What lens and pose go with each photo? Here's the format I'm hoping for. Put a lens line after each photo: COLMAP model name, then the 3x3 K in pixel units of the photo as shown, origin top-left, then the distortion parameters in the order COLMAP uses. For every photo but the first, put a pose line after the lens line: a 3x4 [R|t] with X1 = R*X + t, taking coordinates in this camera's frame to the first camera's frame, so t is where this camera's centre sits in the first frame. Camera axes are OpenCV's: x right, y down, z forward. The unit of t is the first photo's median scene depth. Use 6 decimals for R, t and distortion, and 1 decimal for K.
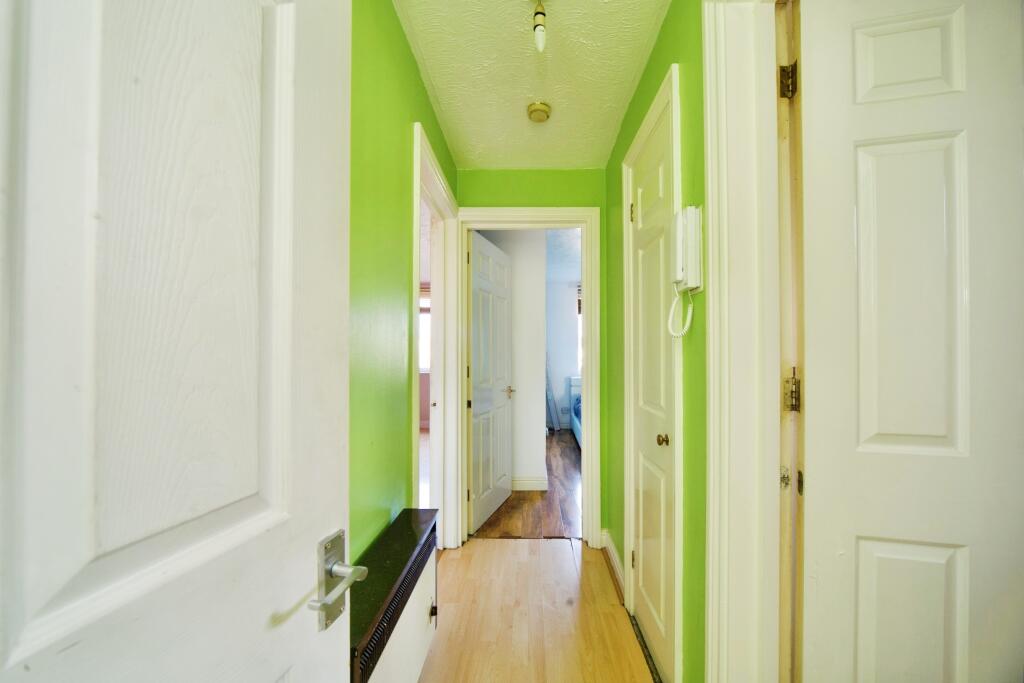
lens RADIAL K [[403.4, 0, 516.0], [0, 403.4, 335.5], [0, 0, 1]] dist [-0.003175, 0.000053]
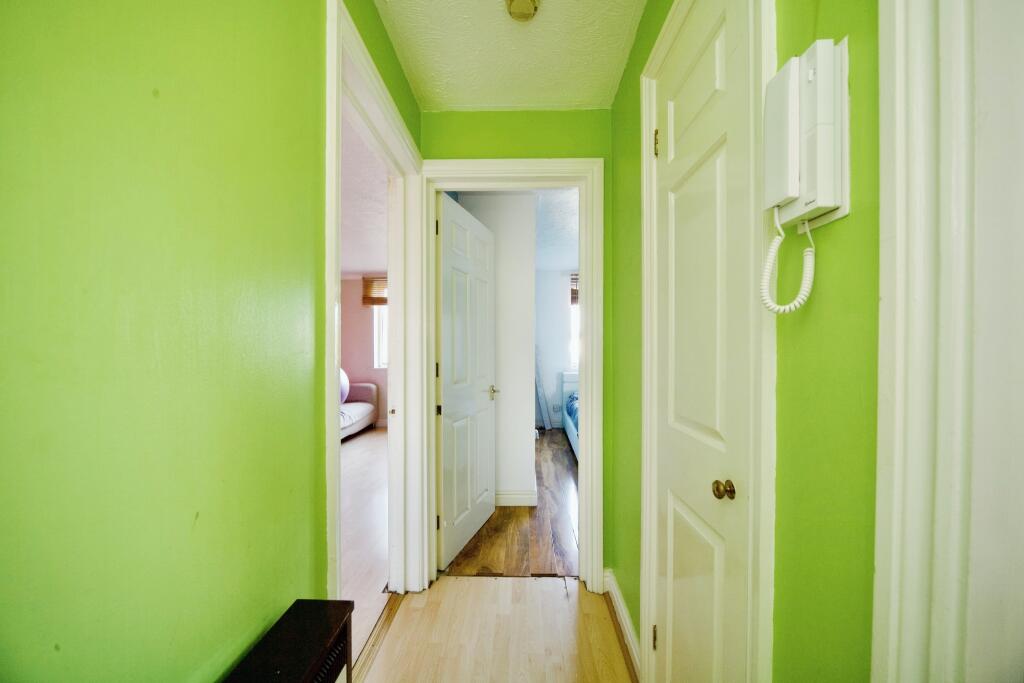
lens RADIAL K [[390.4, 0, 514.4], [0, 390.4, 344.3], [0, 0, 1]] dist [-0.001371, -0.000020]
pose [[0.999899, -0.001516, 0.014100, 0.023387], [0.001007, 0.999351, 0.036008, 0.011284], [-0.014146, -0.035991, 0.999252, 0.221331]]
